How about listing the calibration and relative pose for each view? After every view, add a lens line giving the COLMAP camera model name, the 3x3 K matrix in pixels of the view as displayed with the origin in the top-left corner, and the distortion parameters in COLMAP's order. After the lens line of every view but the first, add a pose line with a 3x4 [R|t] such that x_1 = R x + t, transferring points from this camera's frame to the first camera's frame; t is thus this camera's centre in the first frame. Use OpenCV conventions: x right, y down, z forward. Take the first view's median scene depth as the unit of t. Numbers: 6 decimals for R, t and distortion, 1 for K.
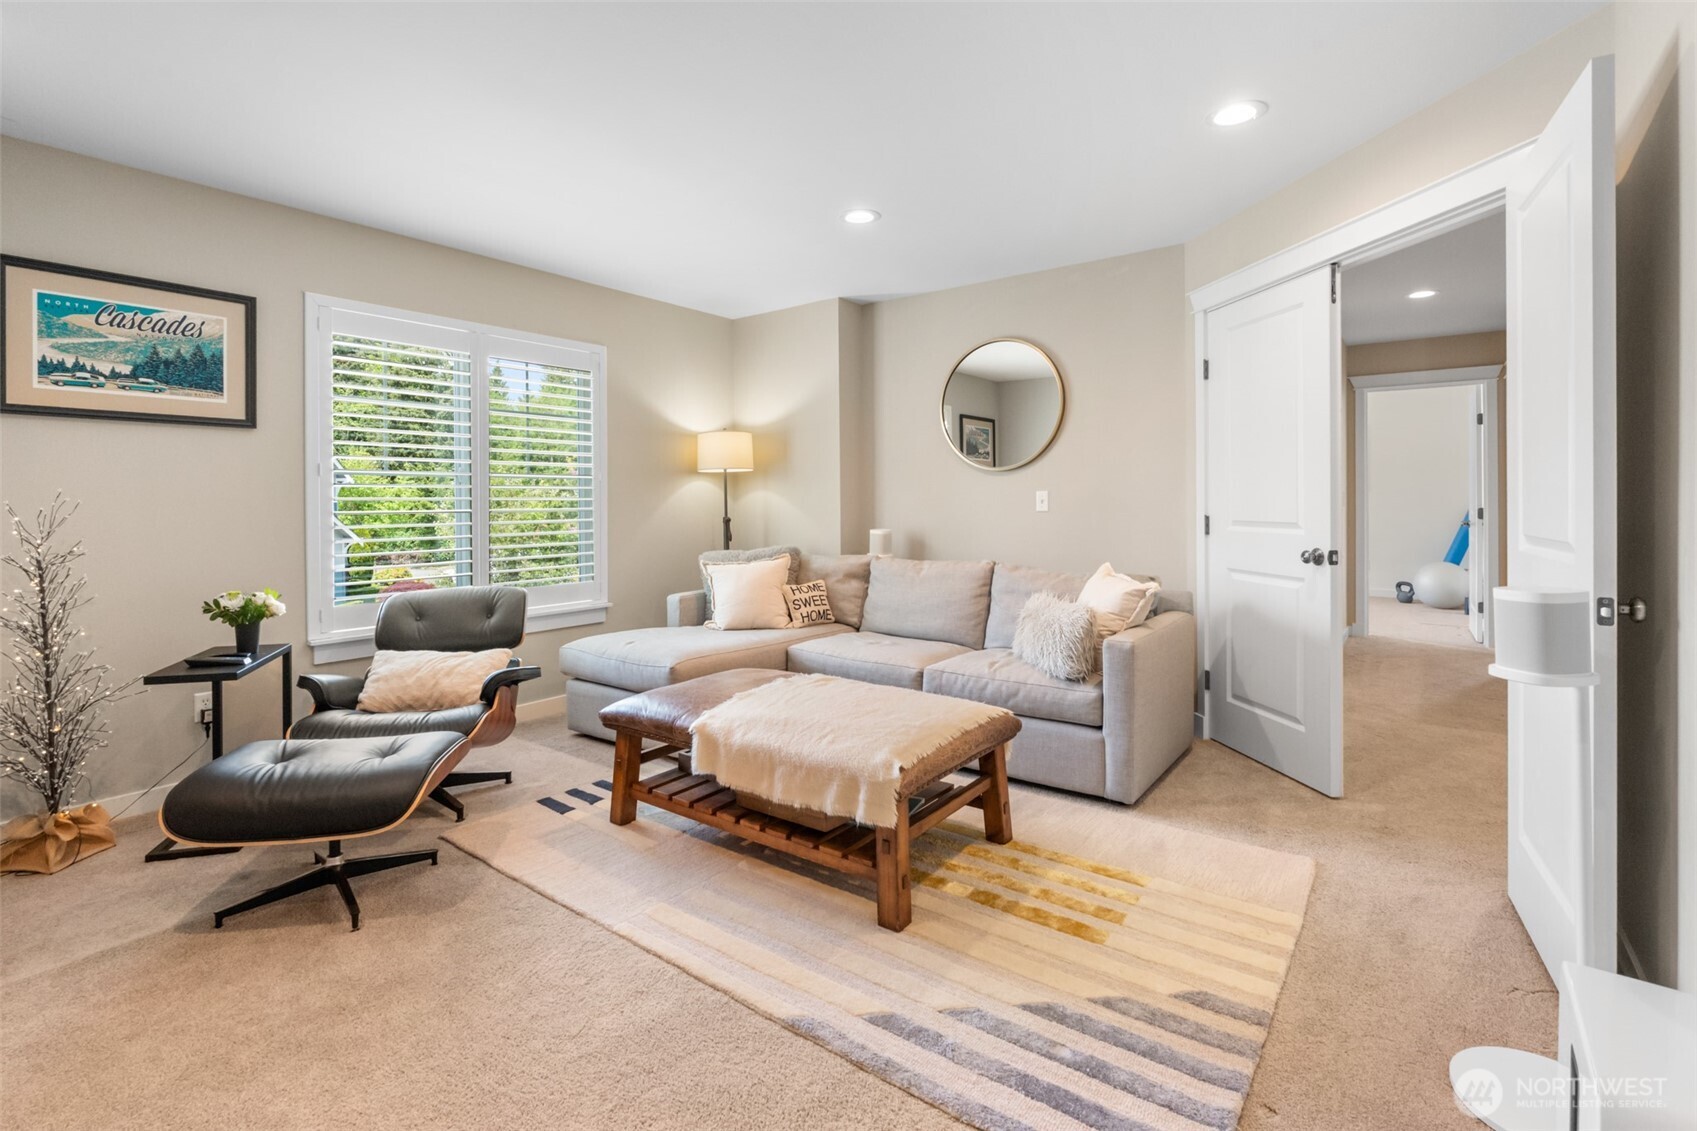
lens RADIAL K [[777.2, 0, 846.1], [0, 777.2, 504.1], [0, 0, 1]] dist [-0.004101, 0.000574]
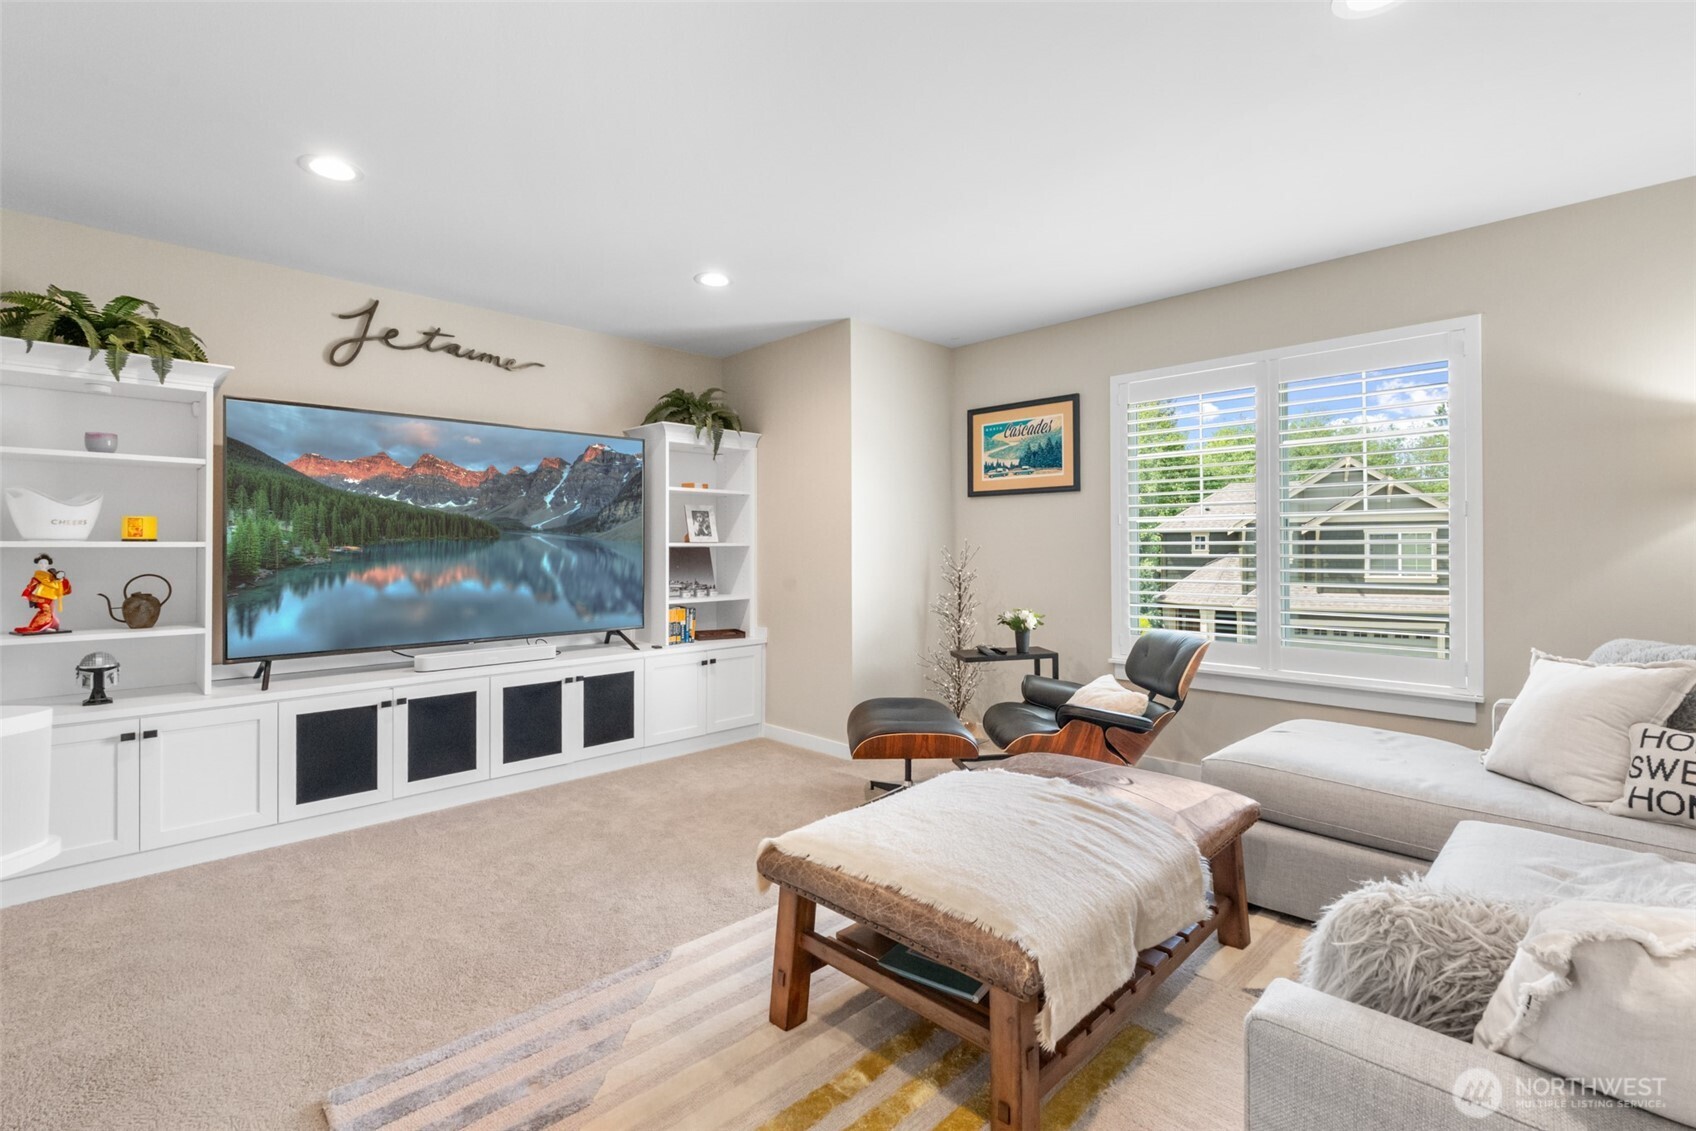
lens RADIAL K [[776.7, 0, 838.9], [0, 776.7, 561.1], [0, 0, 1]] dist [-0.004101, 0.000574]
pose [[-0.143661, 0.020106, -0.989423, 0.664218], [-0.002861, 0.999781, 0.020732, -0.004817], [0.989623, 0.005809, -0.143572, 0.843125]]
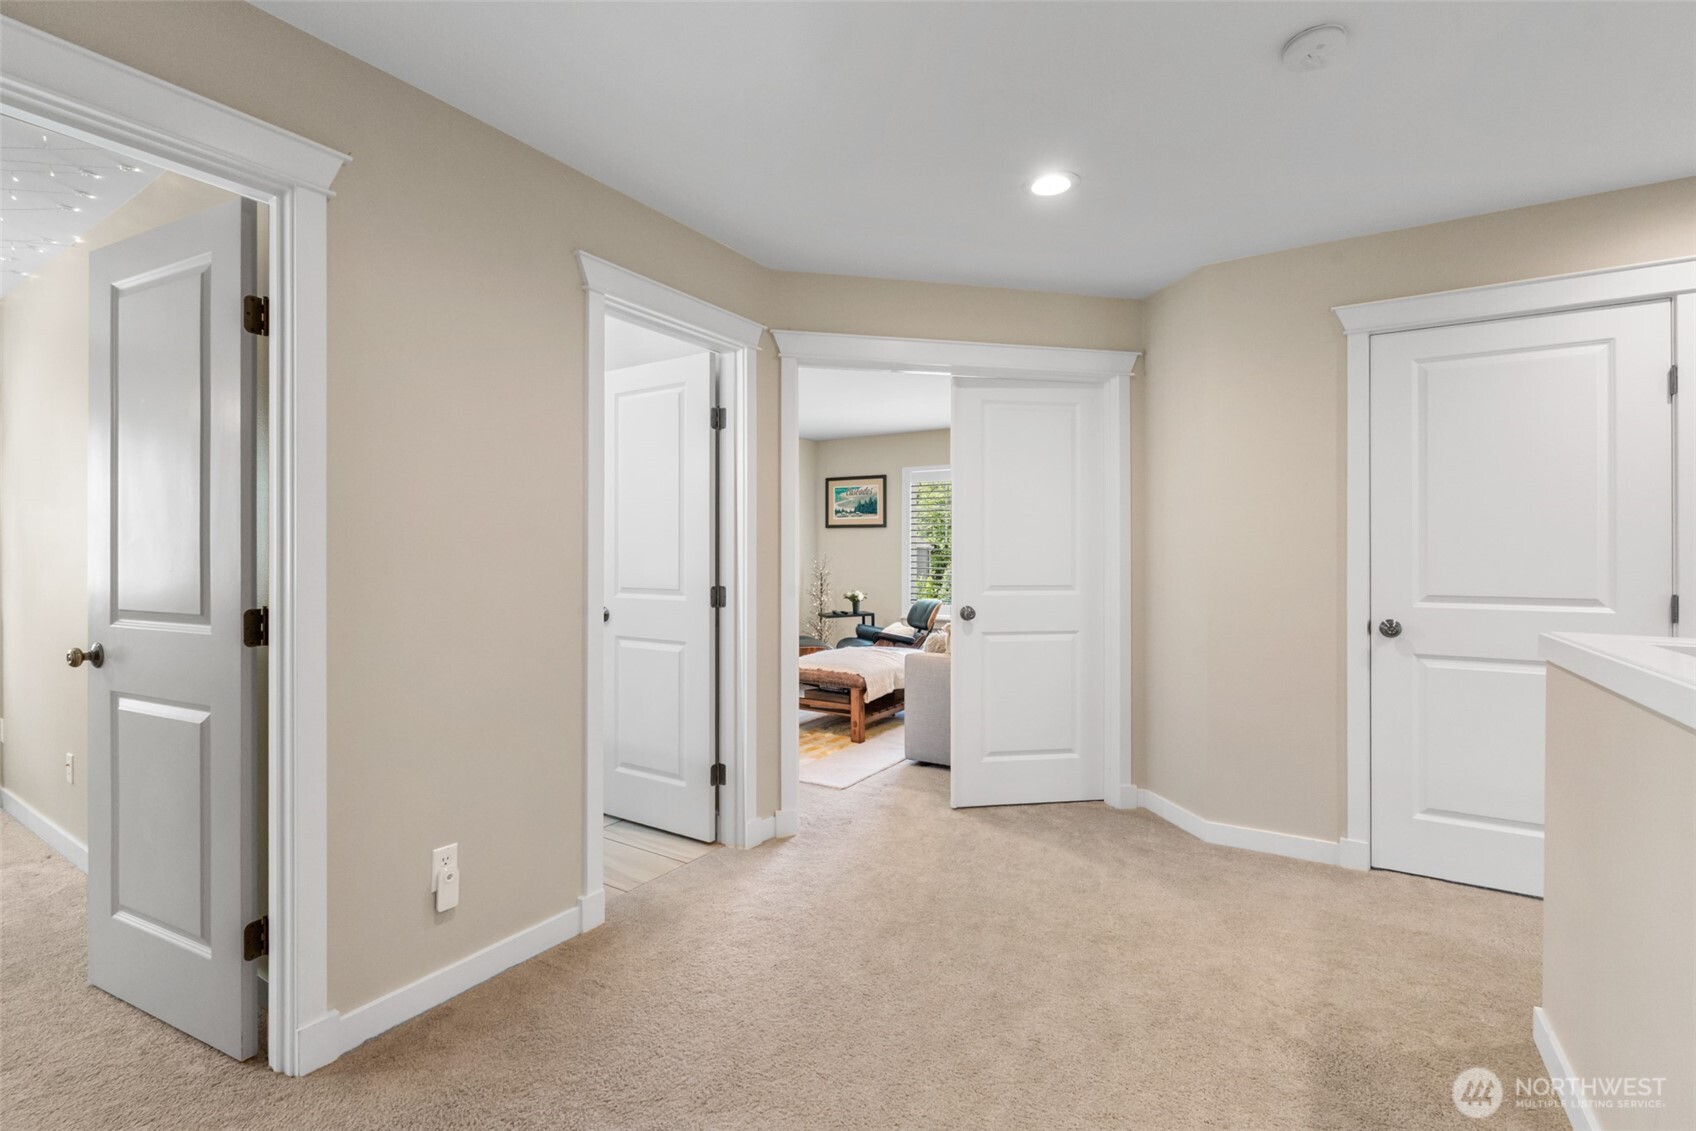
lens RADIAL K [[776.7, 0, 849.0], [0, 776.7, 560.8], [0, 0, 1]] dist [-0.004101, 0.000574]
pose [[0.089386, 0.008145, -0.995964, 1.822119], [-0.014424, 0.999872, 0.006882, -0.007285], [0.995893, 0.013751, 0.089492, 0.712370]]
